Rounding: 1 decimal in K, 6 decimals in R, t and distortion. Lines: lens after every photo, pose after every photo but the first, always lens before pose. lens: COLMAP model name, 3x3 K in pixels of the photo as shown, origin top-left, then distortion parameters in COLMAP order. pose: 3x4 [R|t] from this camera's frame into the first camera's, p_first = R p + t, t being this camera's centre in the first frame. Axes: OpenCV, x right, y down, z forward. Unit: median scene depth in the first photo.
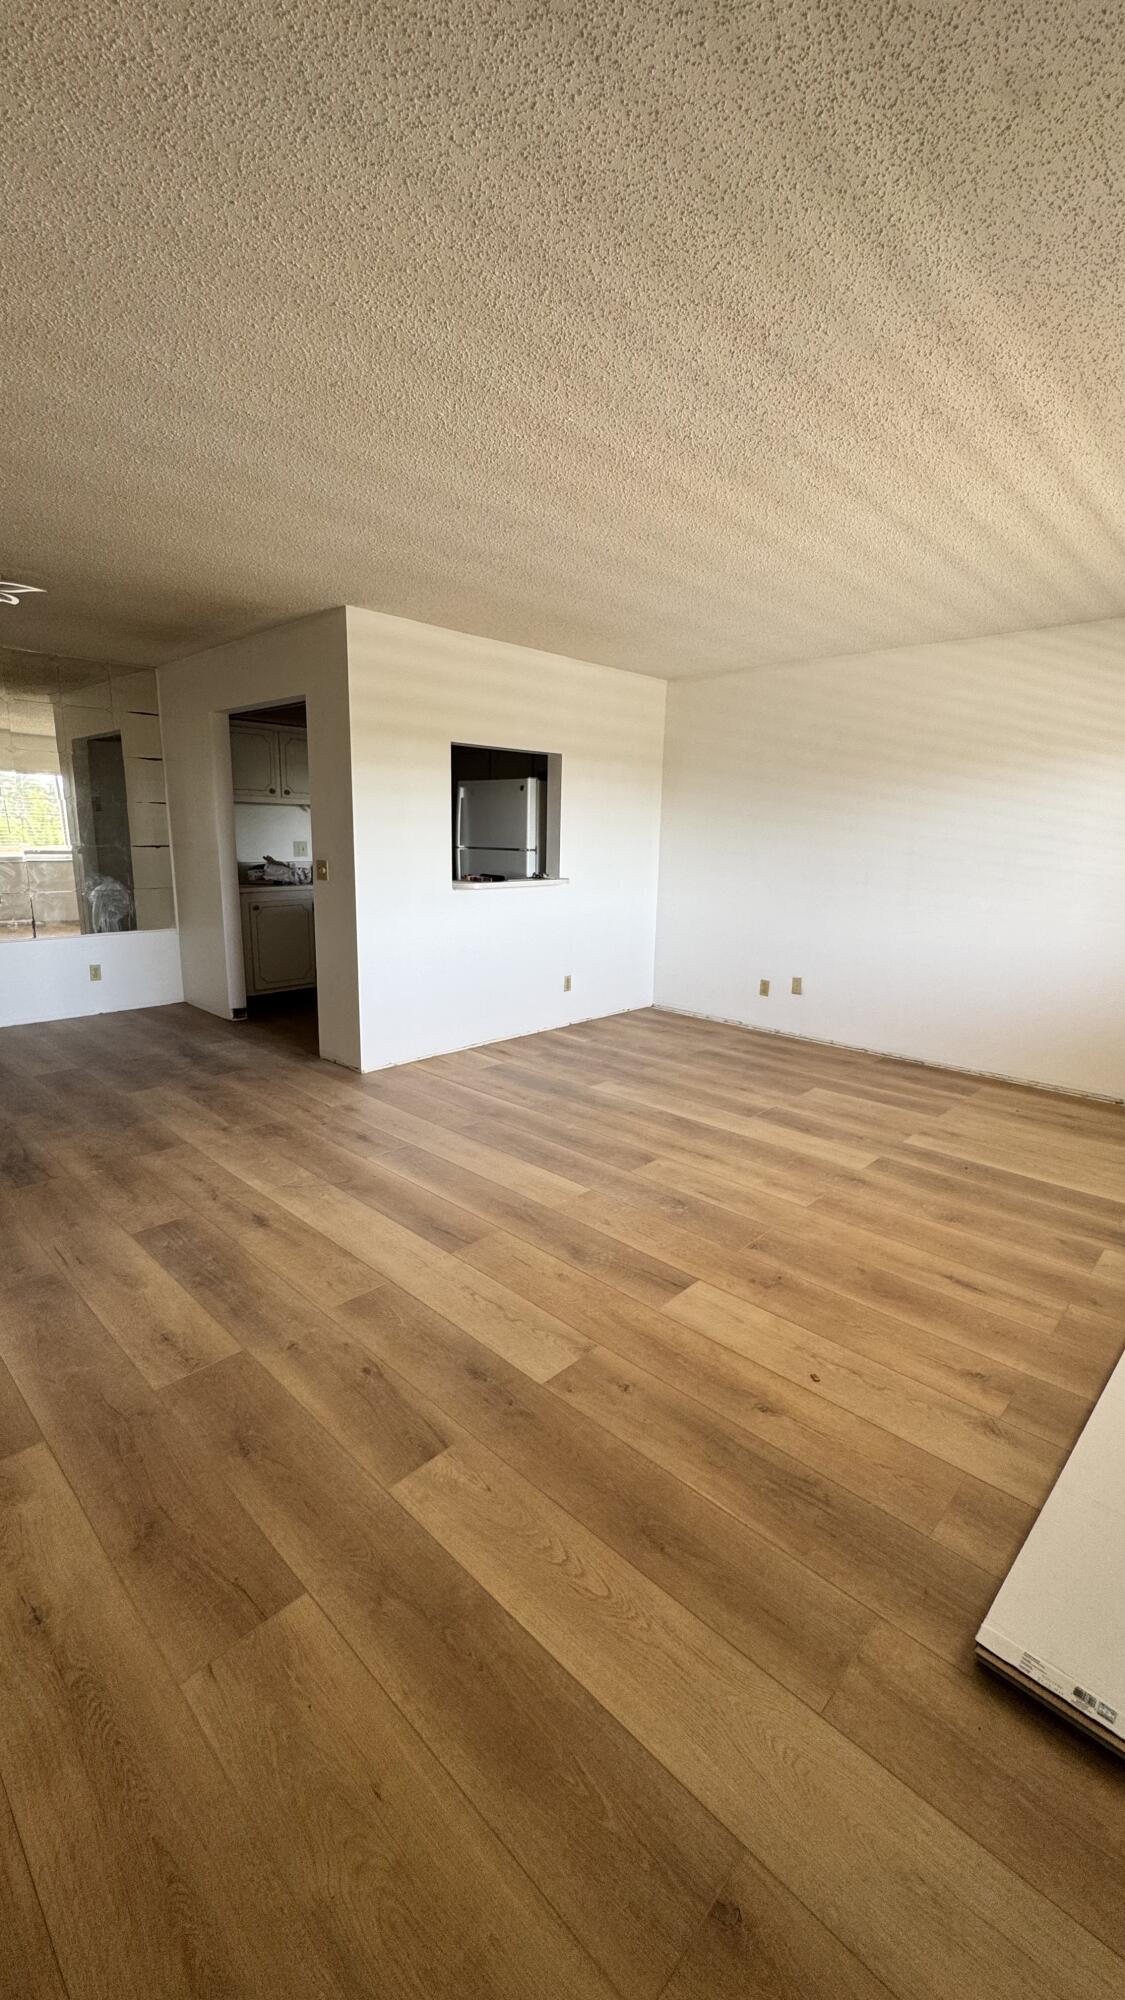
lens RADIAL K [[811.9, 0, 569.1], [0, 811.9, 997.4], [0, 0, 1]] dist [0.000543, 0.001276]
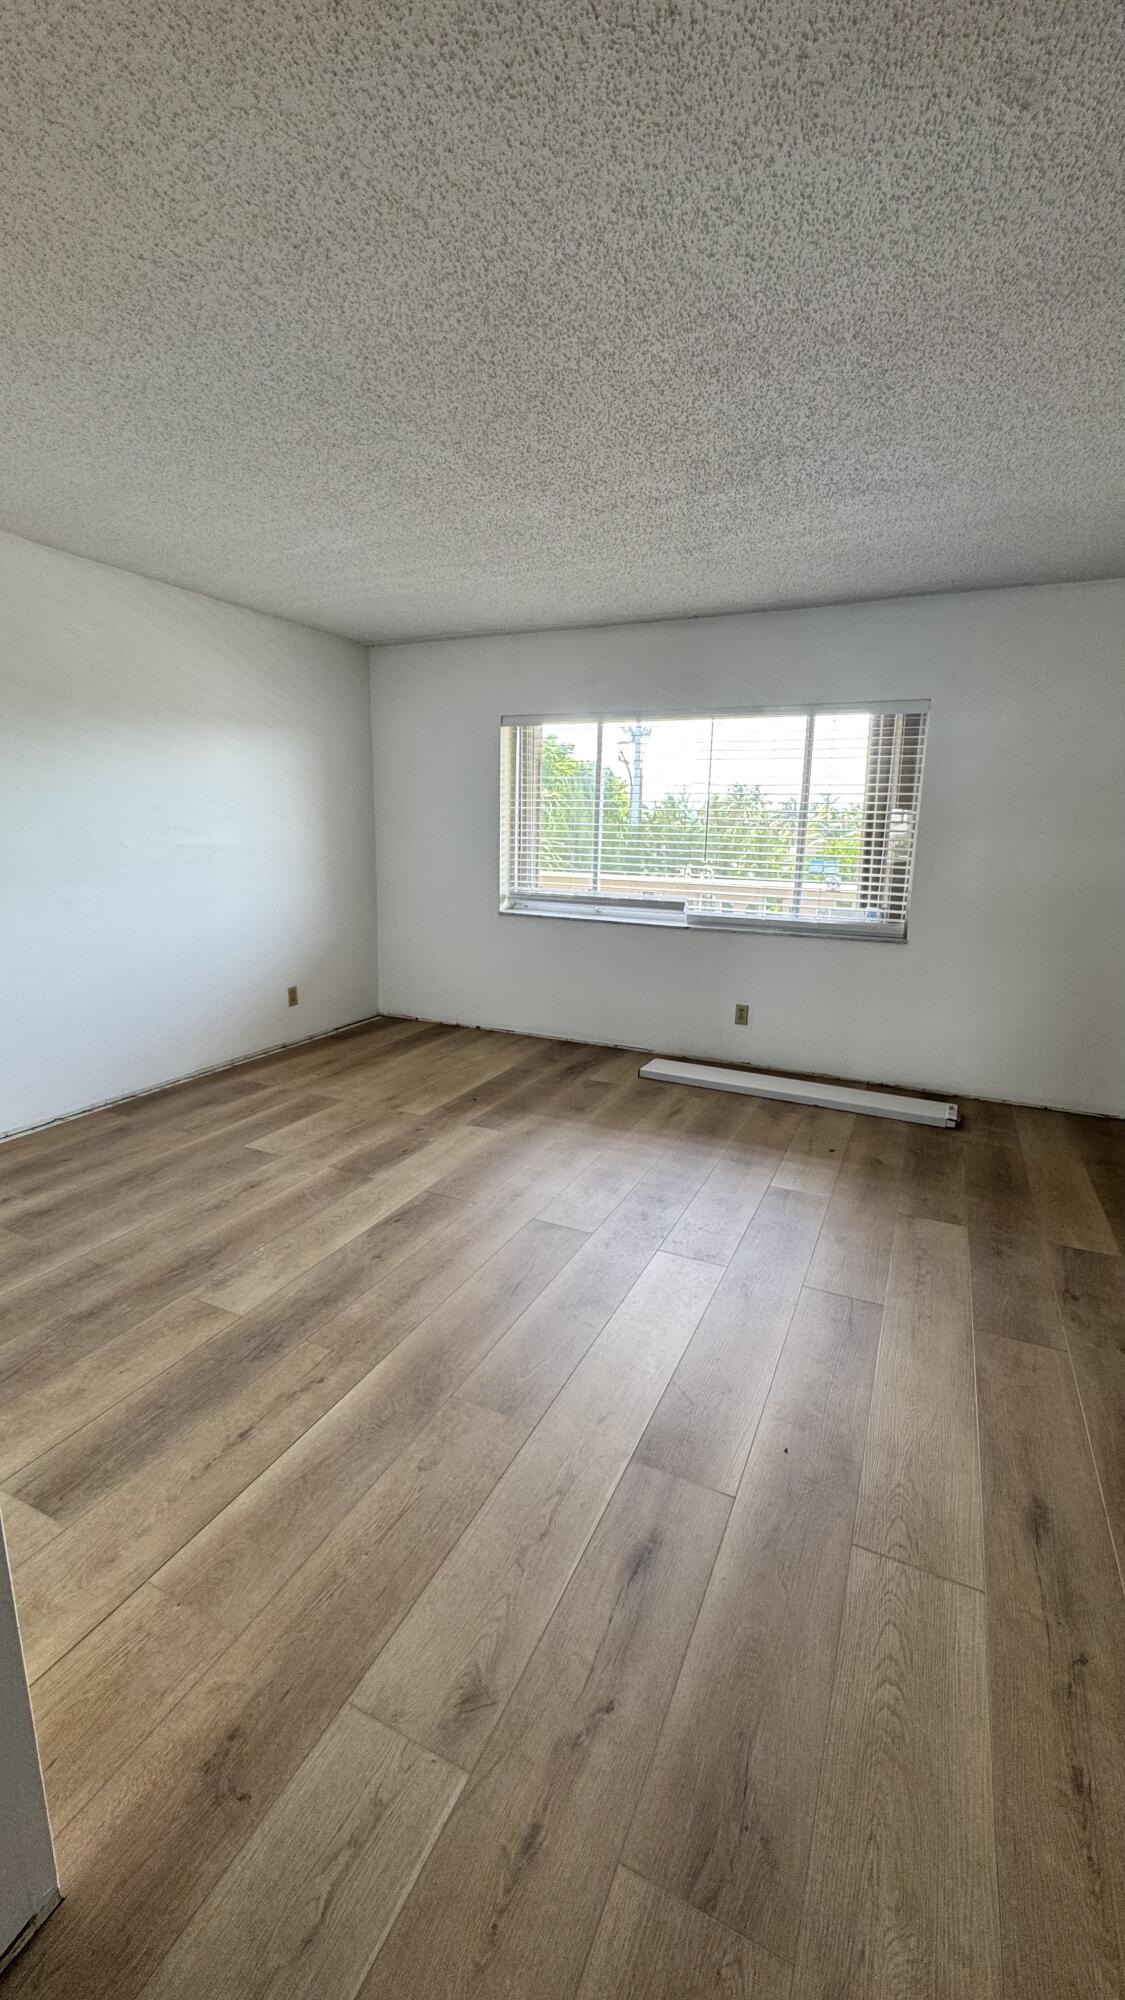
lens RADIAL K [[811.9, 0, 567.1], [0, 811.9, 1001.6], [0, 0, 1]] dist [0.000543, 0.001276]
pose [[-0.327455, -0.224935, 0.917702, -0.522173], [0.168759, 0.941710, 0.291036, -0.210443], [-0.929674, 0.250172, -0.270408, 1.003572]]
